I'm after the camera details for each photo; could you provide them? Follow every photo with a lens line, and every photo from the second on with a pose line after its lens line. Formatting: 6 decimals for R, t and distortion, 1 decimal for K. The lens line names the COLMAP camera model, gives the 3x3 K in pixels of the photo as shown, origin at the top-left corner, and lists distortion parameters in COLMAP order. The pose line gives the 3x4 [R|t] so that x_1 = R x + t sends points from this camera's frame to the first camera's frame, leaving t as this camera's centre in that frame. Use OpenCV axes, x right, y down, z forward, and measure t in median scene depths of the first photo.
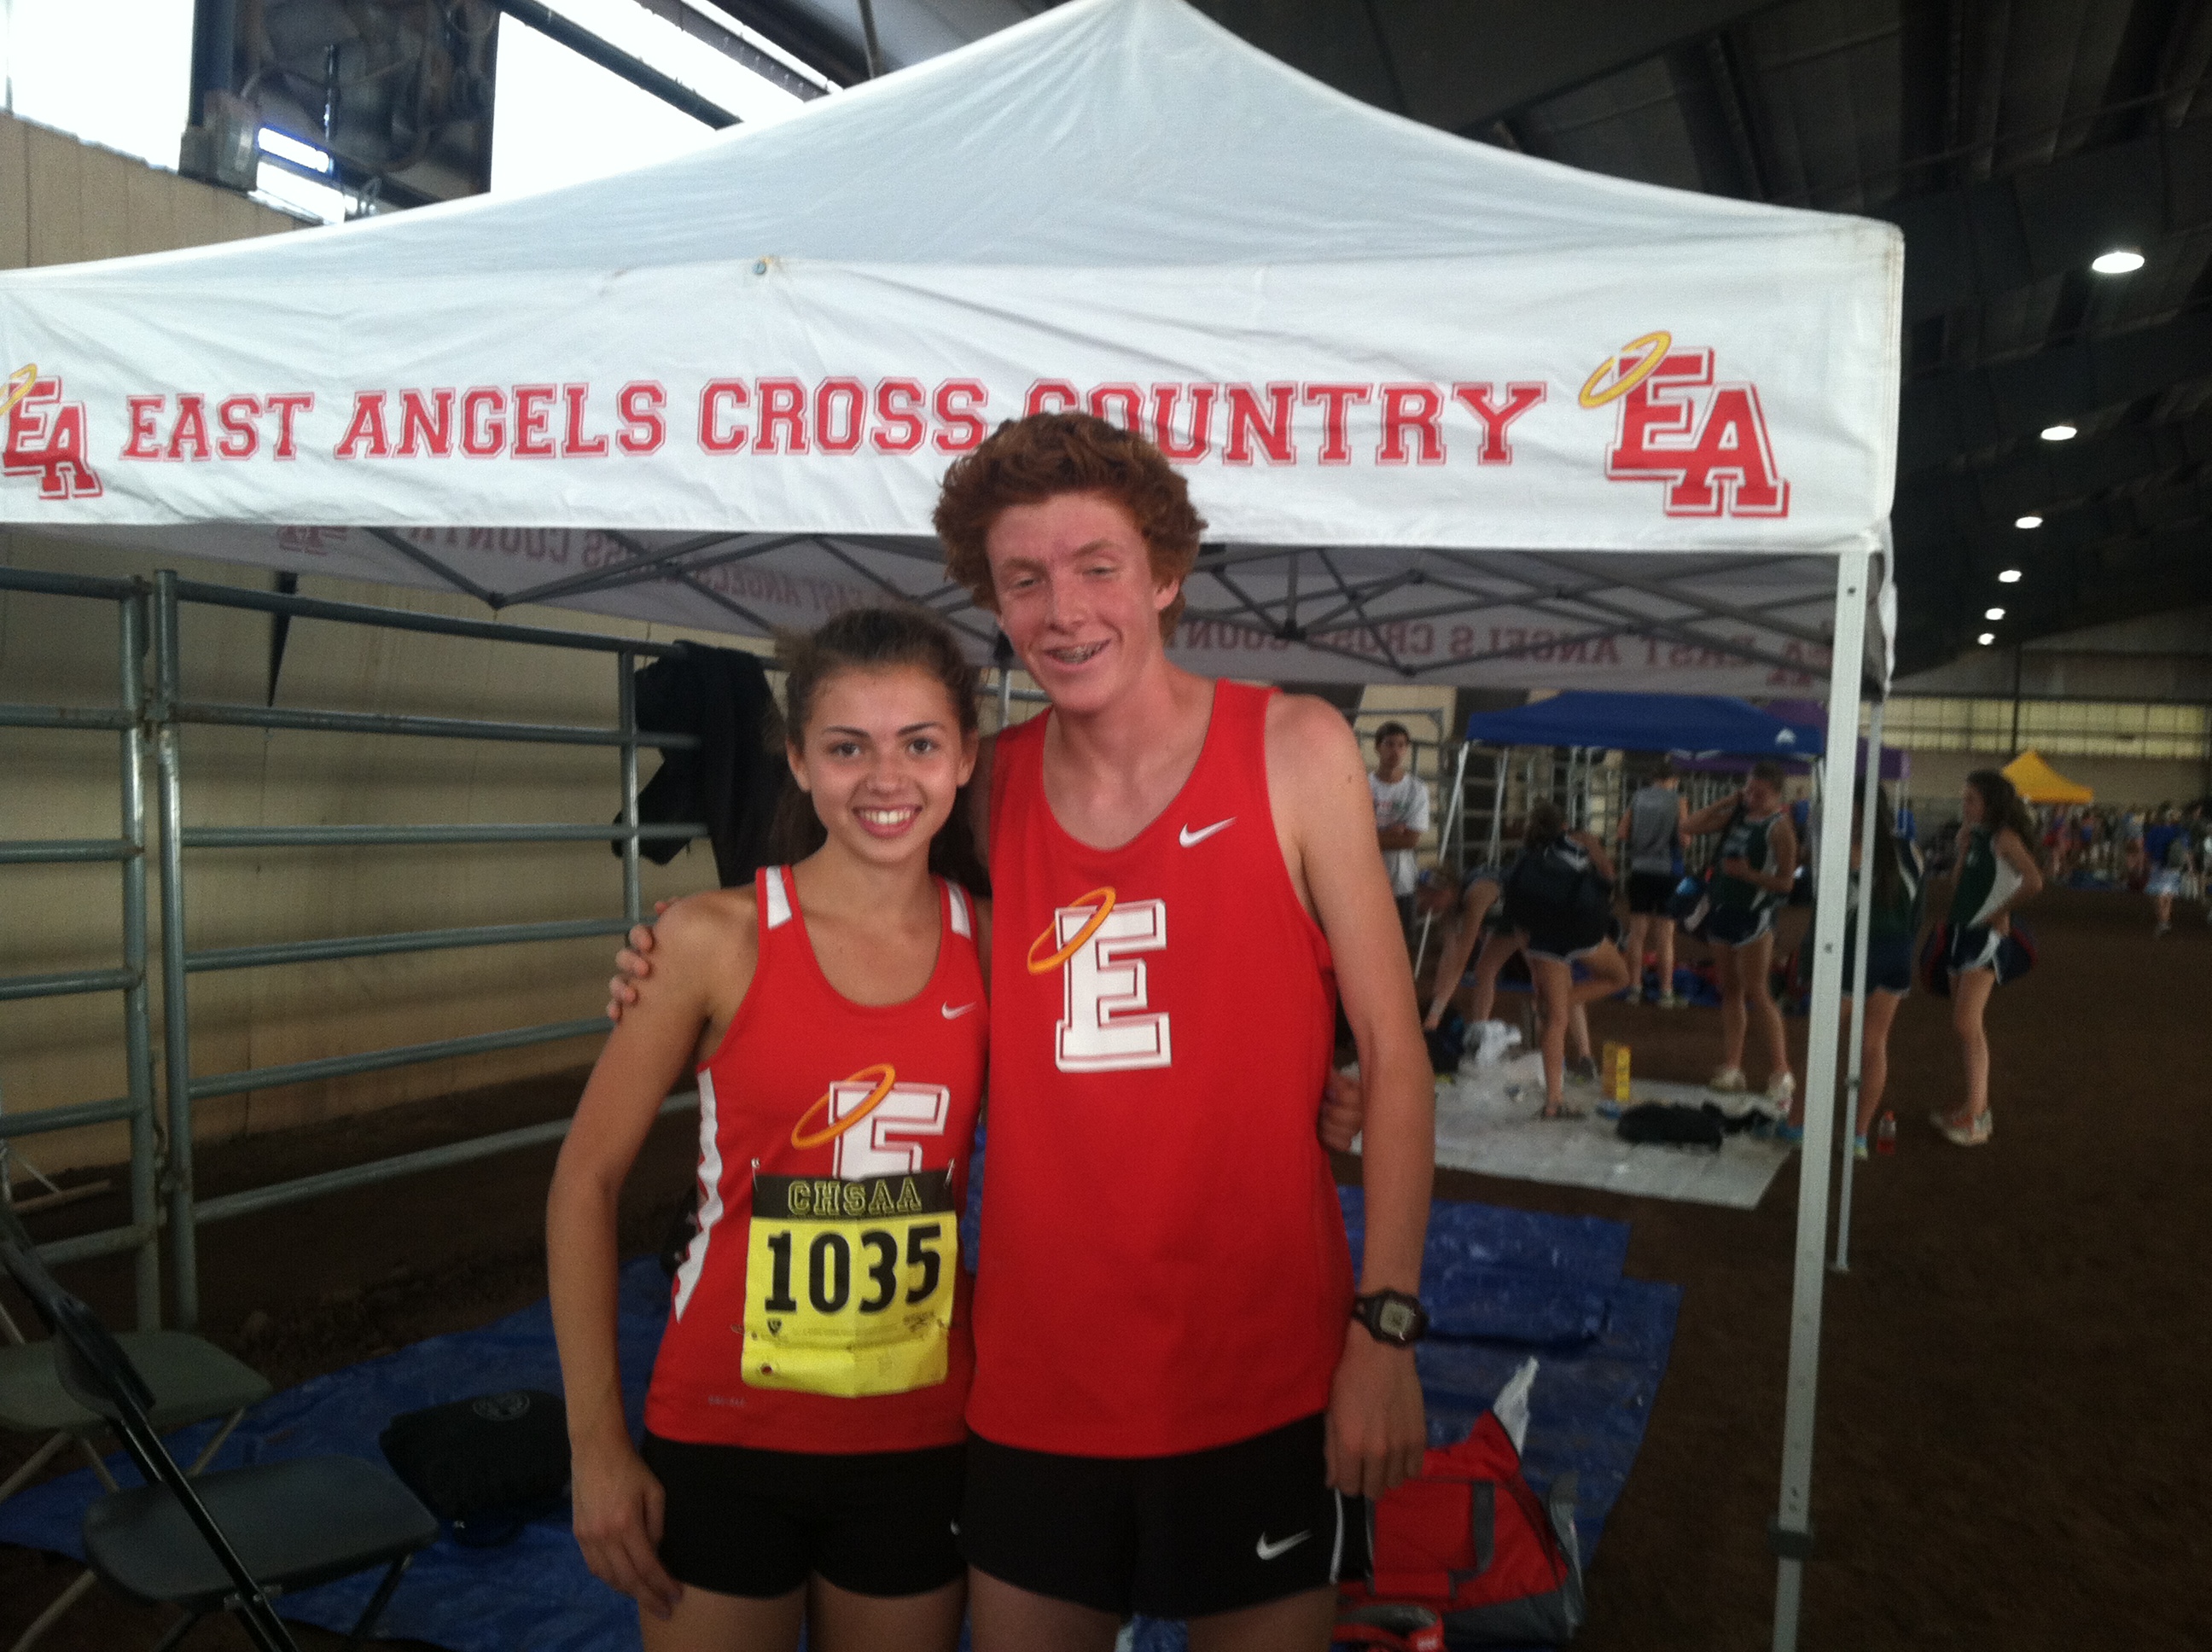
lens RADIAL K [[2115.9, 0, 1151.5], [0, 2115.9, 837.5], [0, 0, 1]] dist [0.134654, -0.380566]
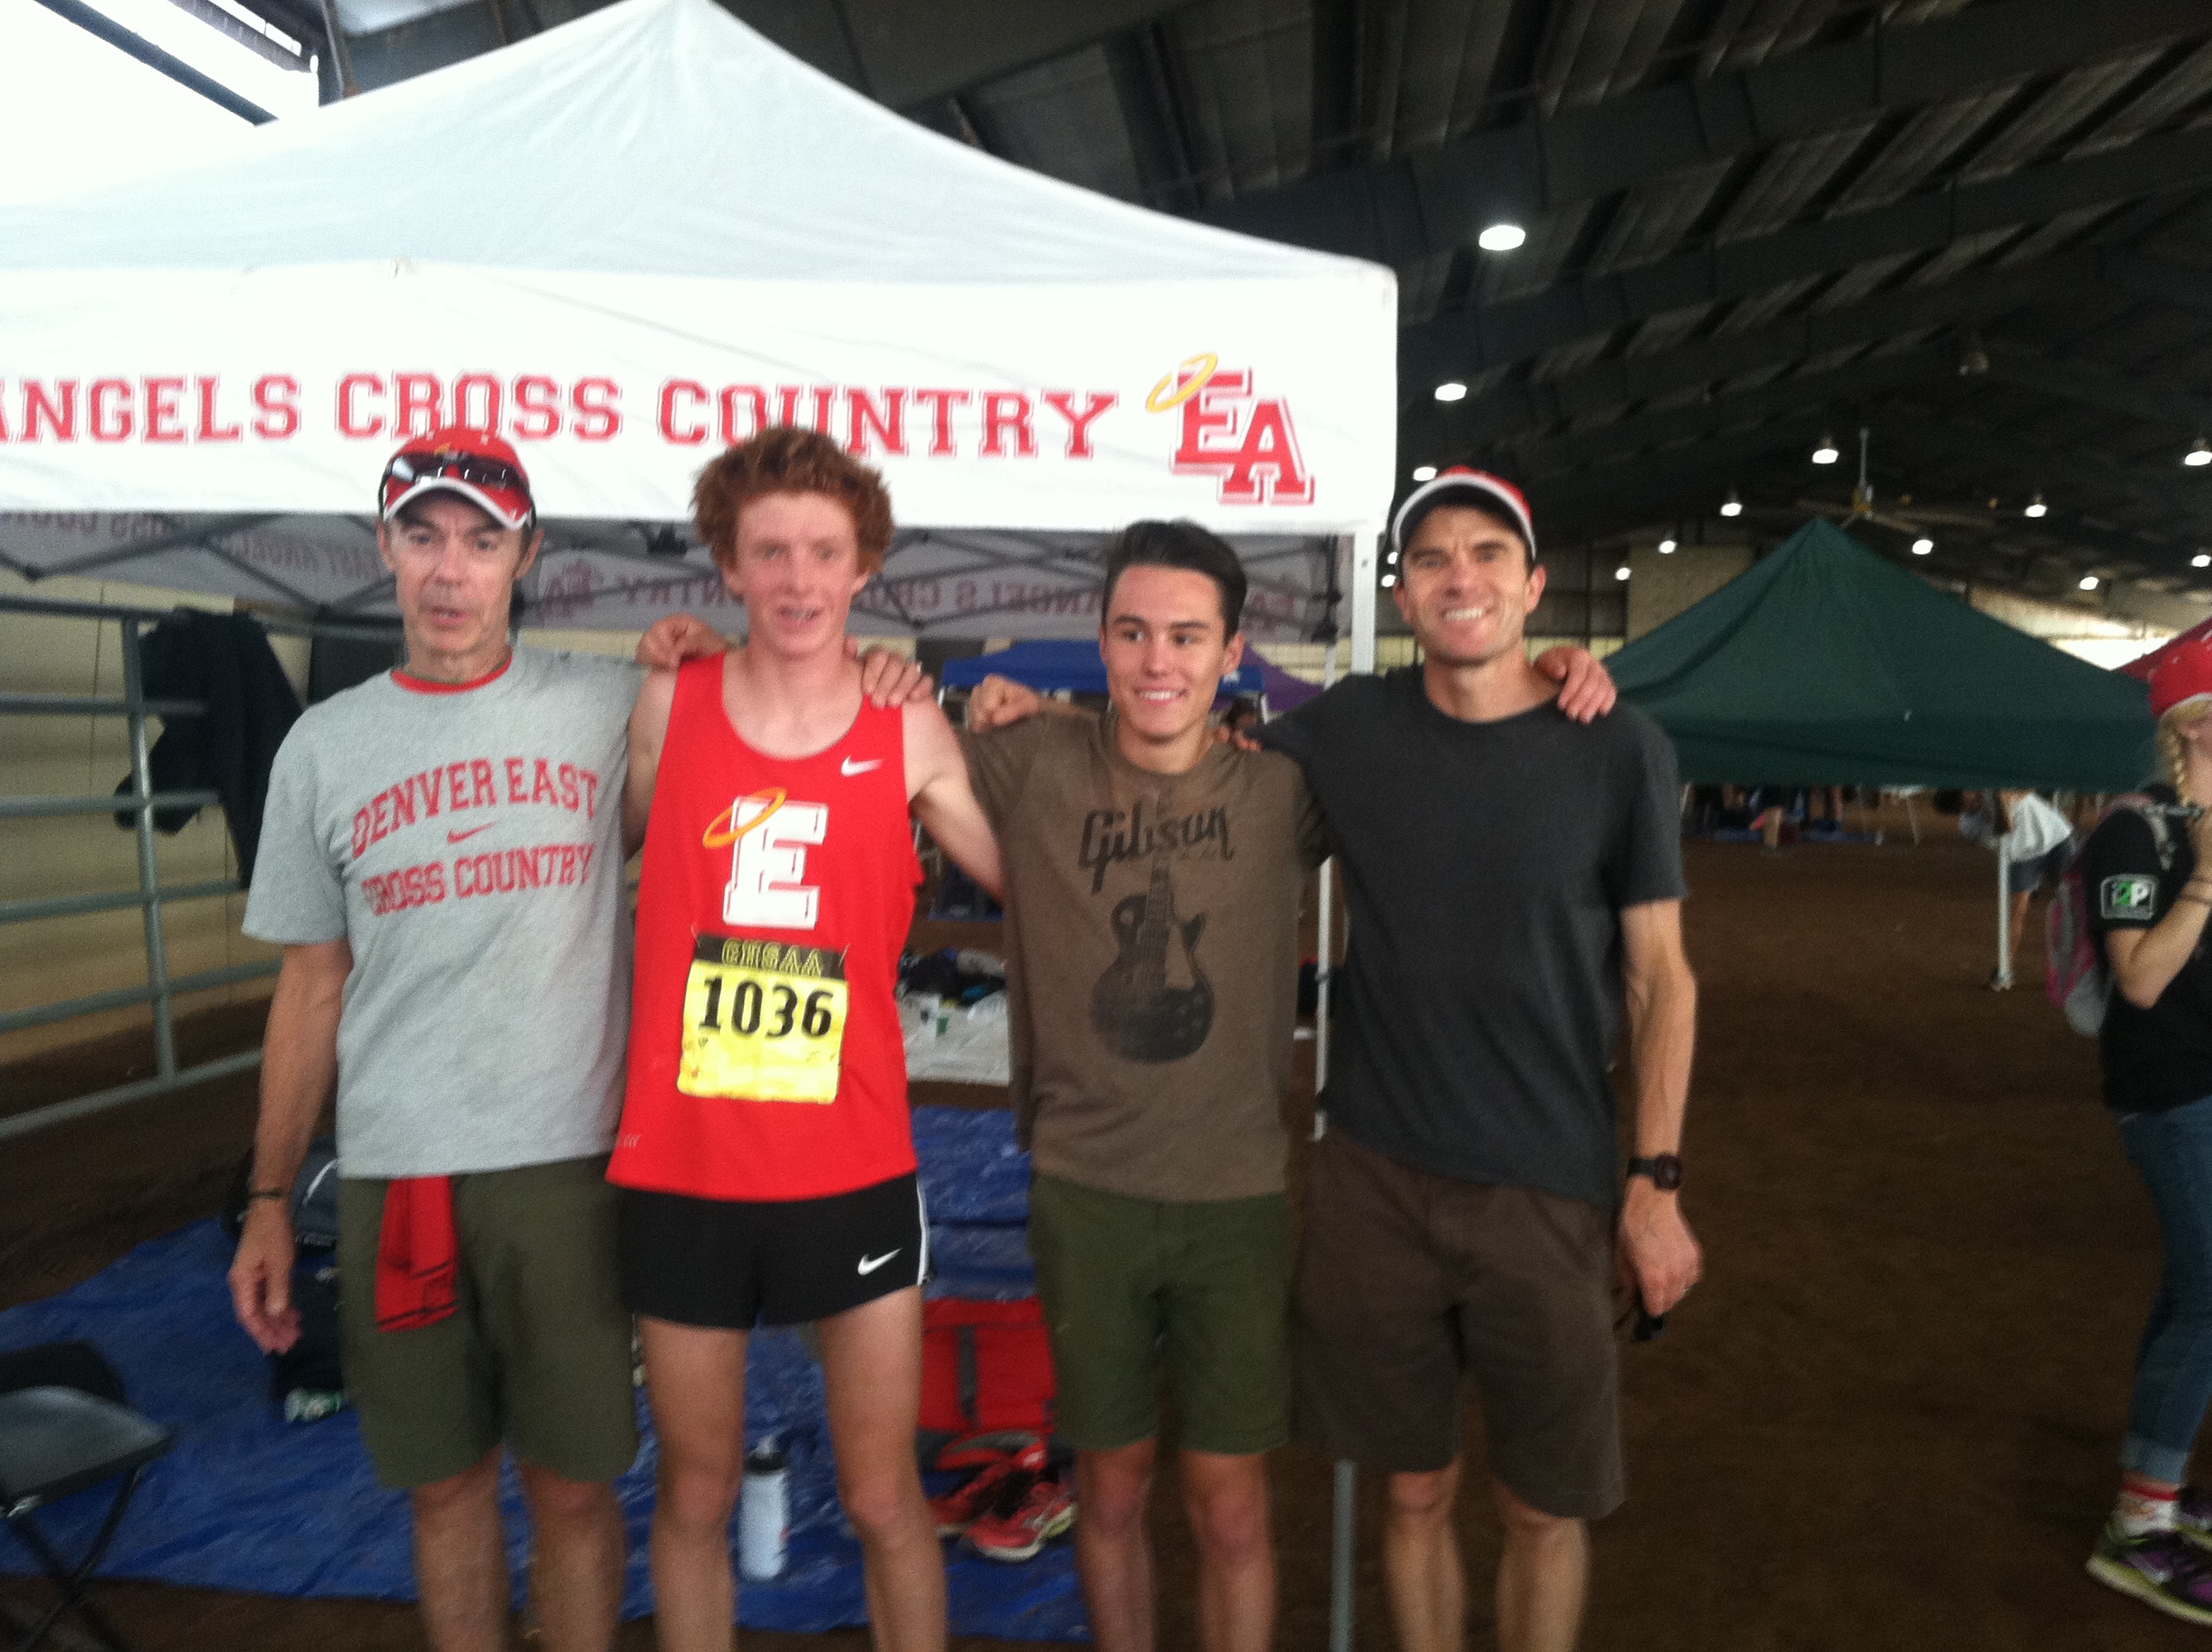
lens RADIAL K [[2122.1, 0, 1154.7], [0, 2122.1, 818.3], [0, 0, 1]] dist [0.112129, -0.322003]
pose [[0.965669, -0.041591, 0.256425, -0.094905], [0.037605, 0.999084, 0.020432, 0.003697], [-0.257040, -0.010088, 0.966348, -0.144496]]
